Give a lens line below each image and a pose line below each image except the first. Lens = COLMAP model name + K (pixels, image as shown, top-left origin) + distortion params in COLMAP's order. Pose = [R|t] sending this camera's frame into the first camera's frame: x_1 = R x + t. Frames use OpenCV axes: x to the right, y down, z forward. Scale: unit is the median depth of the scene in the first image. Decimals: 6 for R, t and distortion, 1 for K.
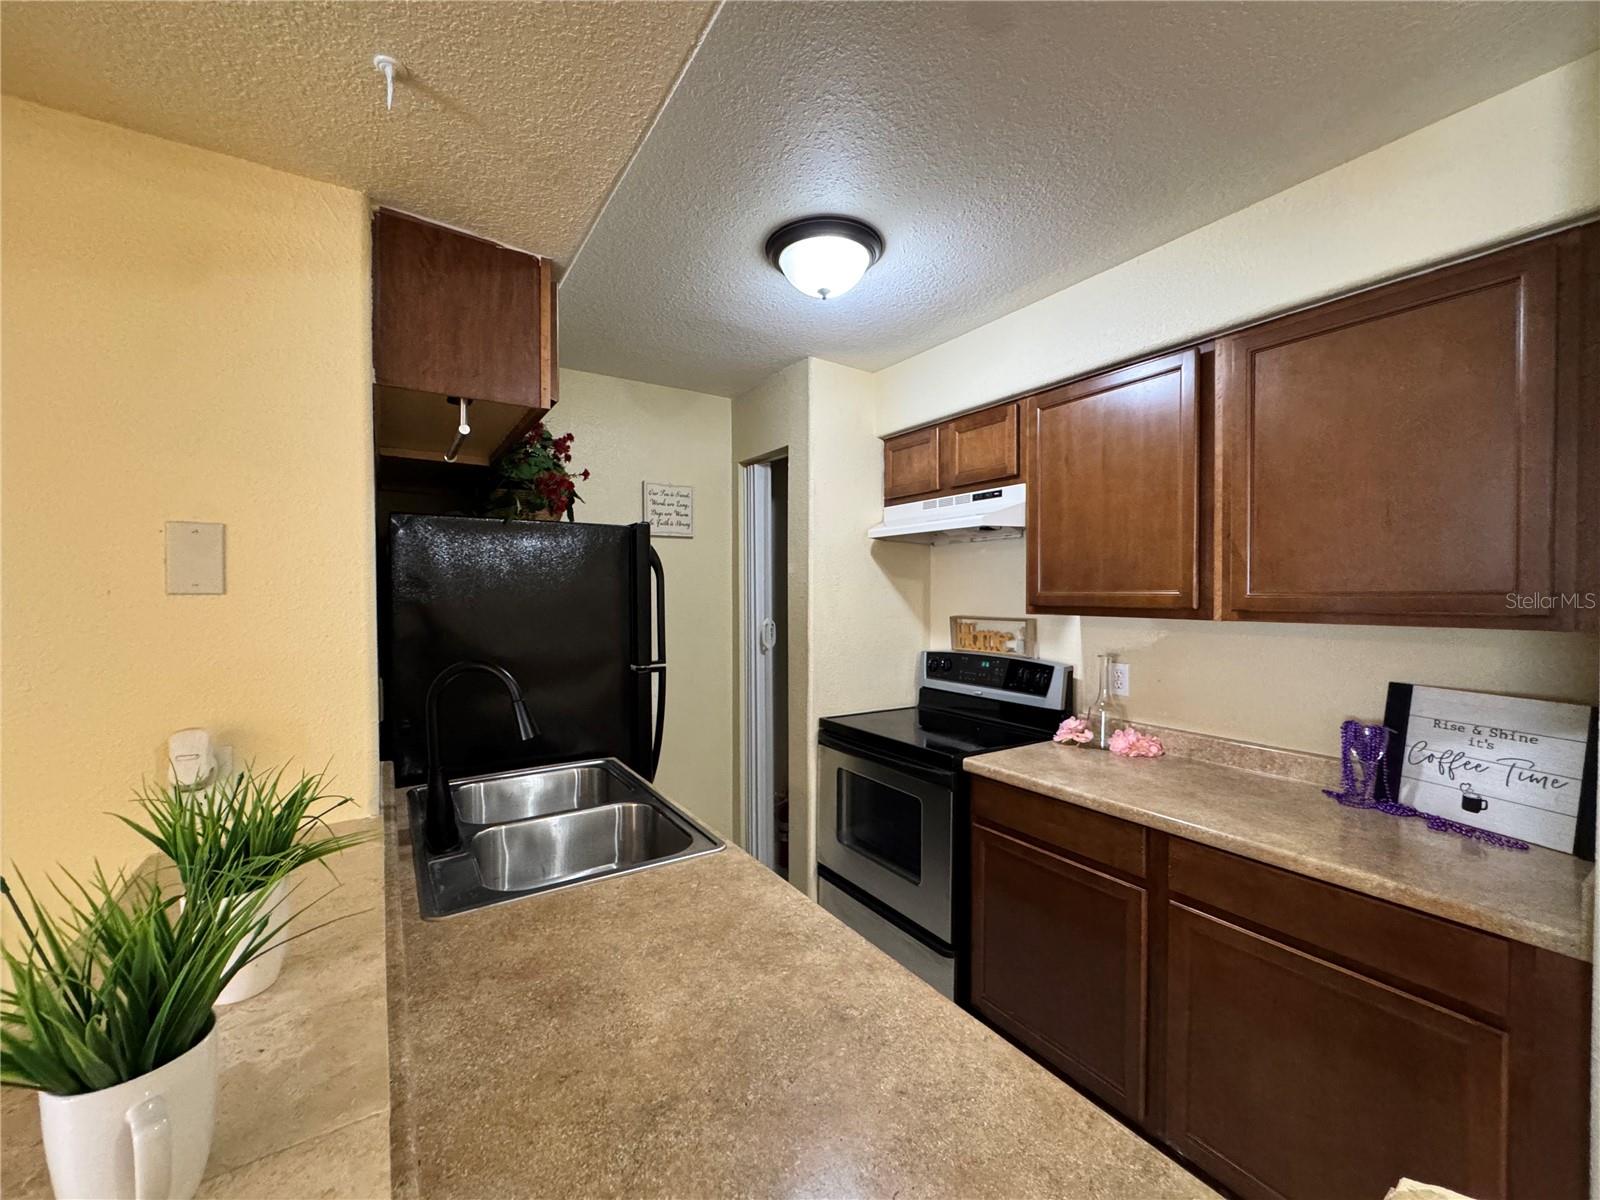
lens RADIAL K [[639.4, 0, 798.9], [0, 639.4, 601.7], [0, 0, 1]] dist [-0.003564, 0.000870]
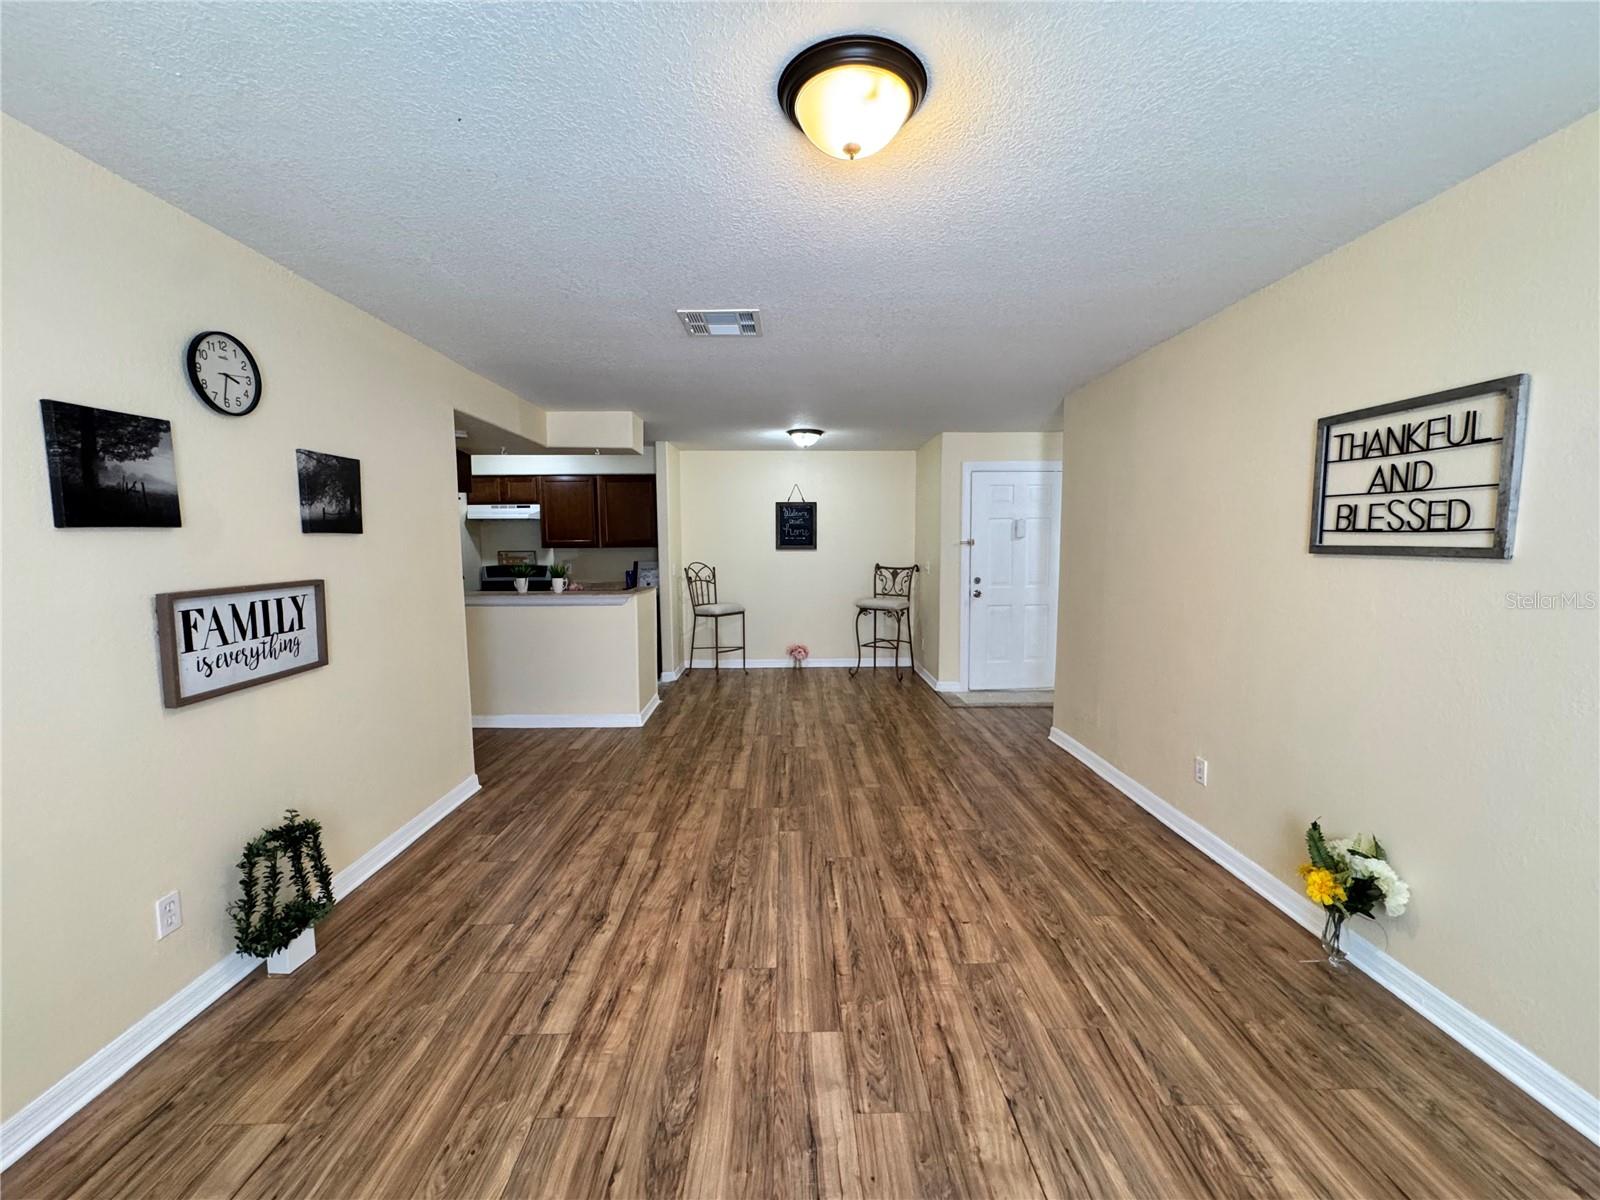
lens RADIAL K [[639.4, 0, 798.9], [0, 639.4, 601.7], [0, 0, 1]] dist [-0.003564, 0.000870]
pose [[0.527525, -0.079873, 0.845776, -1.864272], [0.020678, 0.996483, 0.081208, 0.061367], [-0.849288, -0.025351, 0.527321, -1.928252]]
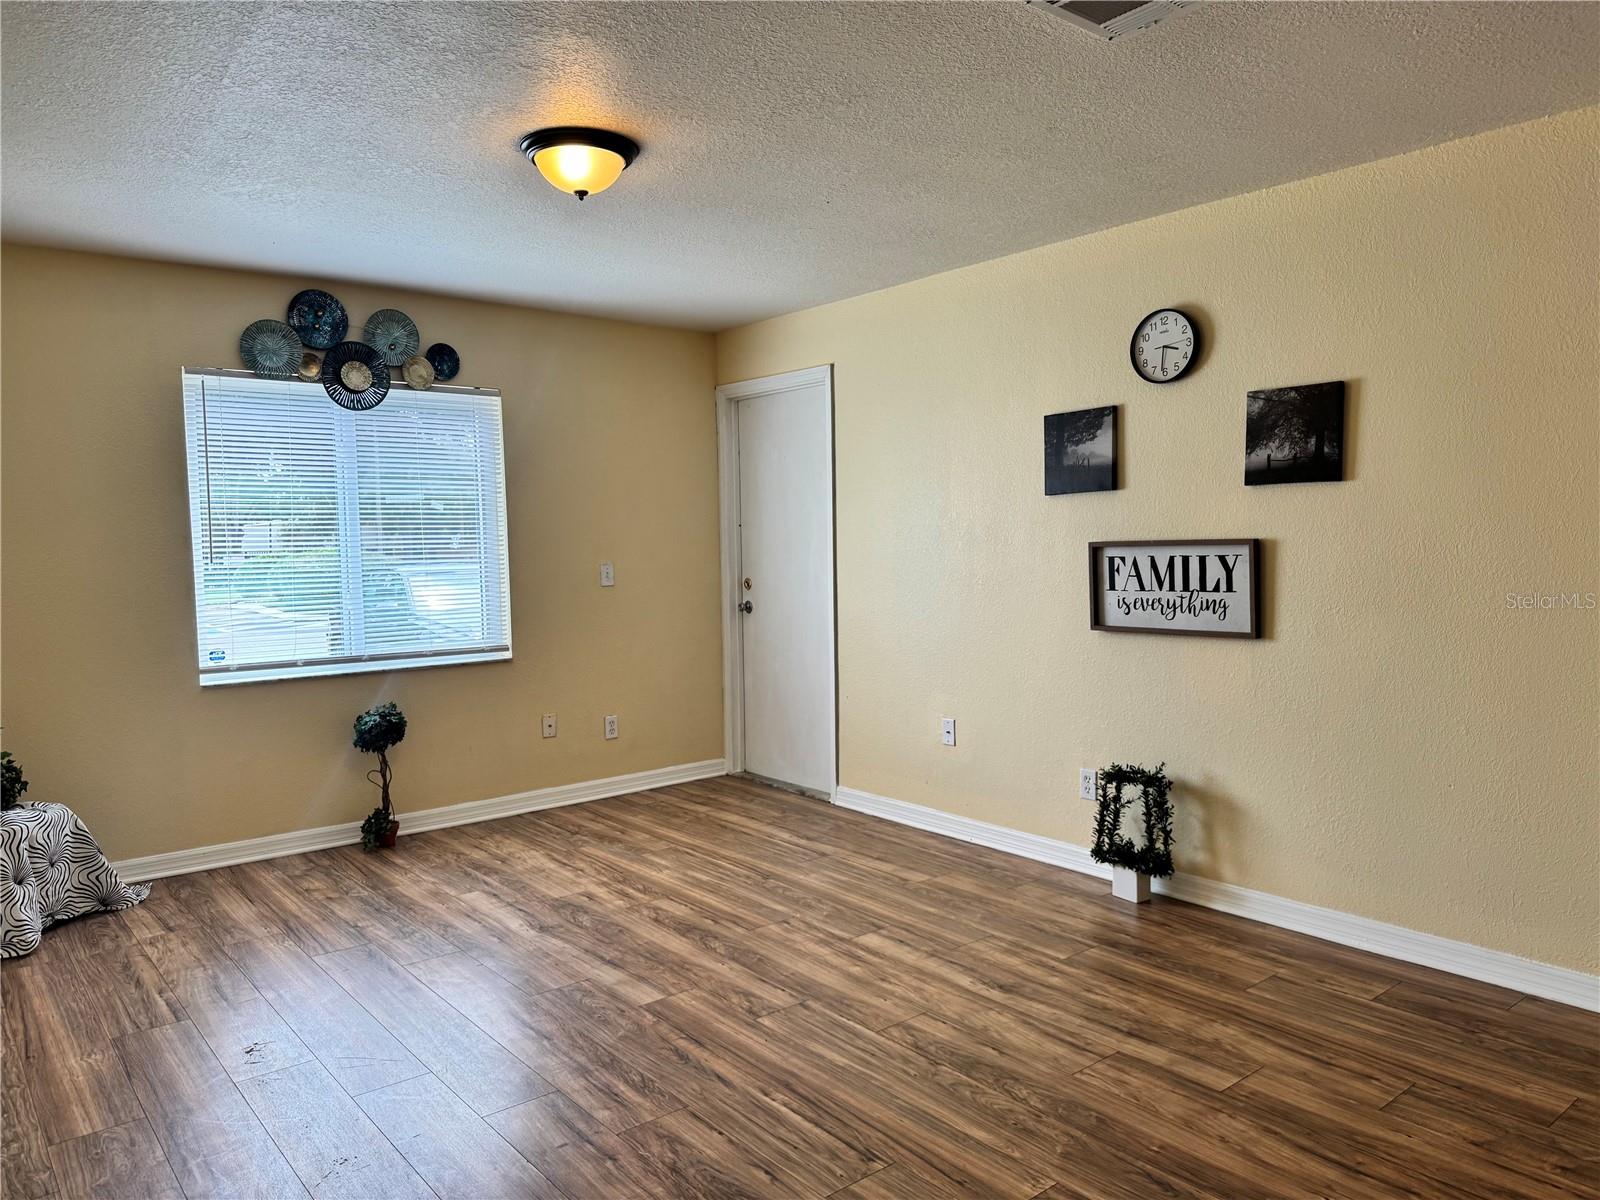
lens RADIAL K [[1118.4, 0, 800.5], [0, 1118.4, 604.8], [0, 0, 1]] dist [0.108401, -0.163590]
pose [[0.111535, 0.061786, -0.991838, 0.558632], [-0.003807, 0.998085, 0.061747, 0.096284], [0.993753, -0.003111, 0.111557, -1.442806]]
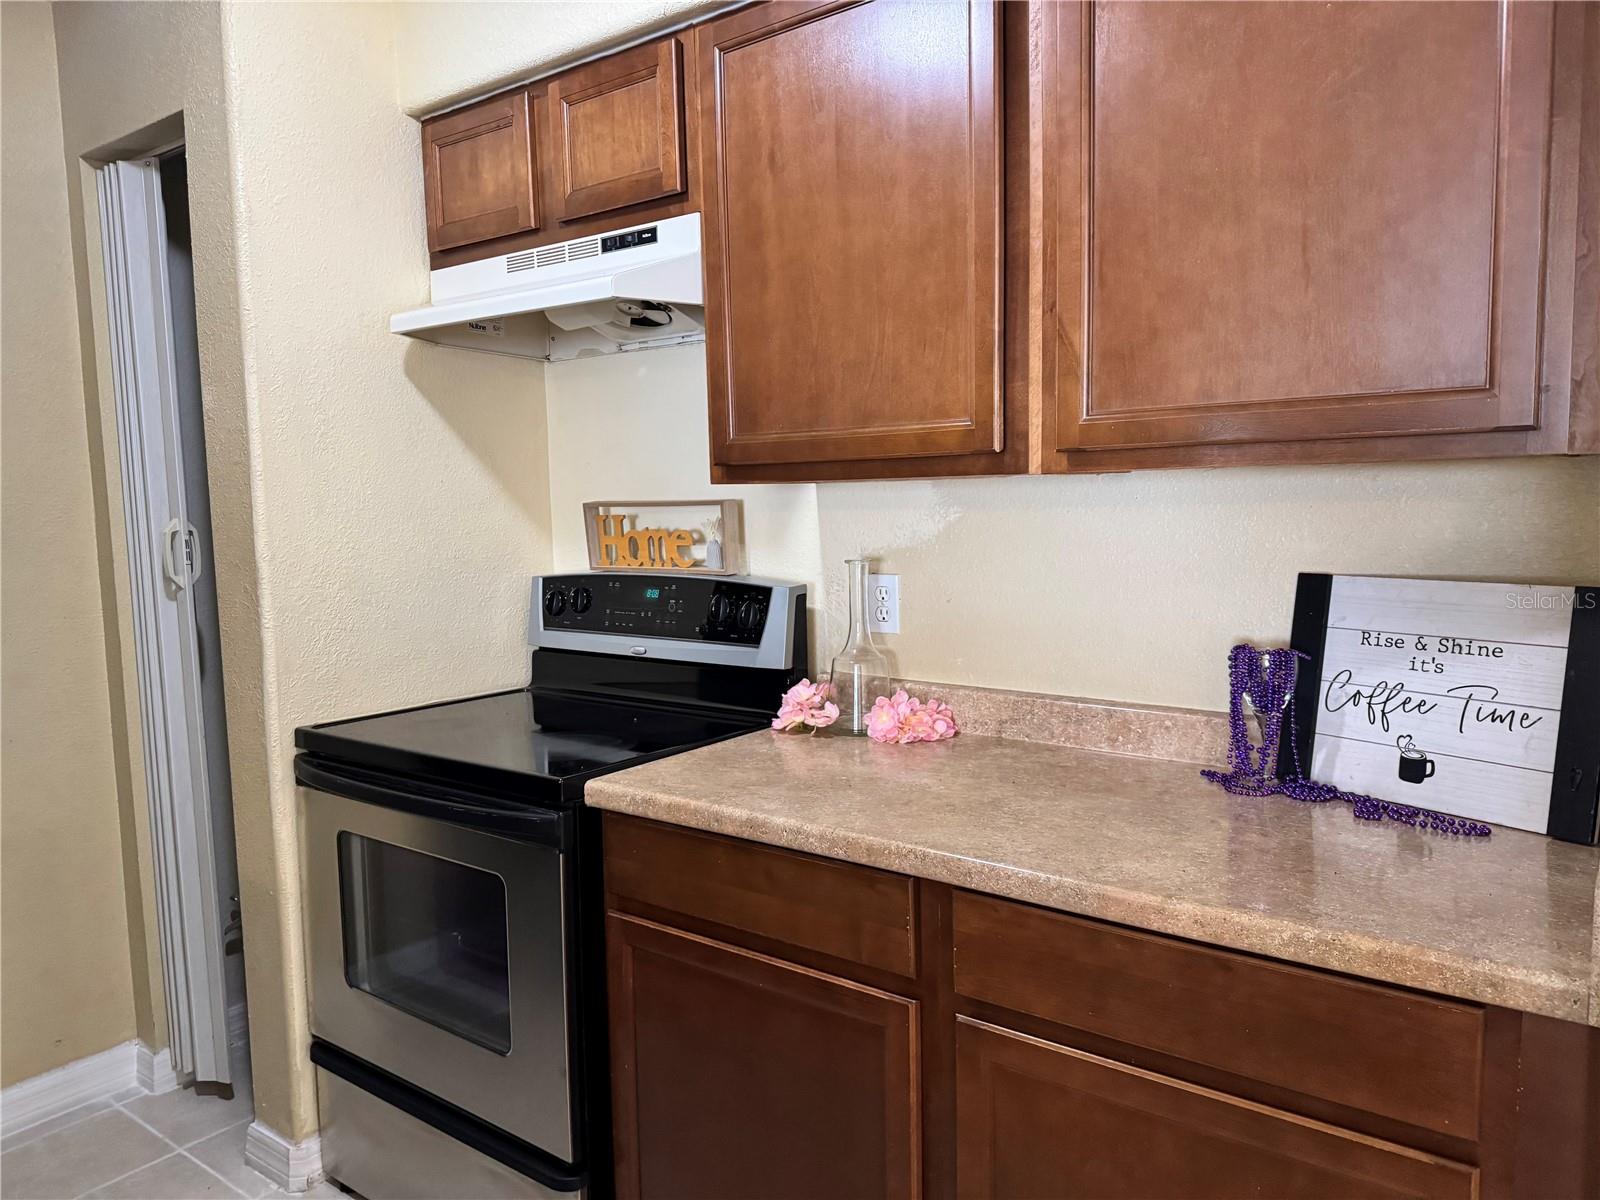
lens RADIAL K [[1118.4, 0, 800.5], [0, 1118.4, 604.8], [0, 0, 1]] dist [0.108401, -0.163590]
pose [[0.938359, -0.054101, 0.341401, 0.137683], [0.026853, 0.996100, 0.084043, 0.049325], [-0.344617, -0.069694, 0.936153, 0.173643]]
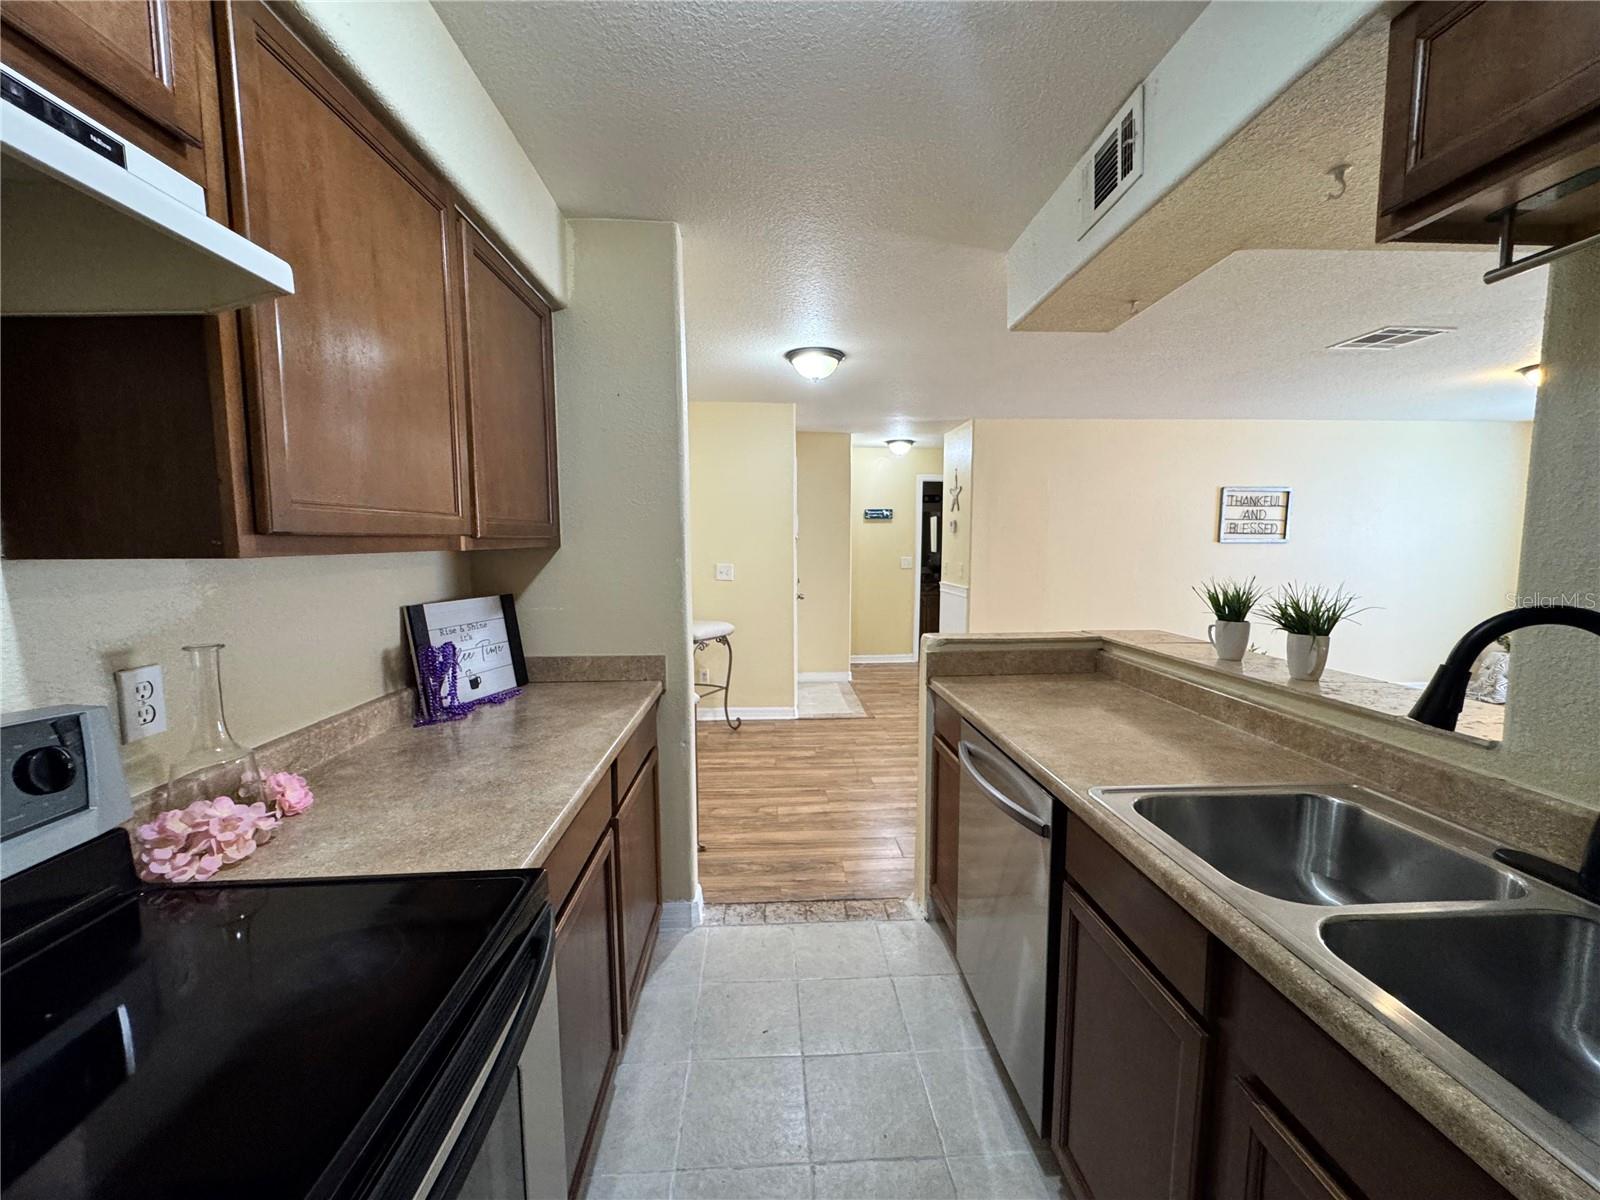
lens RADIAL K [[639.4, 0, 798.9], [0, 639.4, 601.7], [0, 0, 1]] dist [-0.003564, 0.000870]
pose [[-0.866378, -0.043884, 0.497458, -0.137186], [0.013473, 0.993715, 0.111126, 0.009035], [-0.499208, 0.102979, -0.860341, 1.367517]]
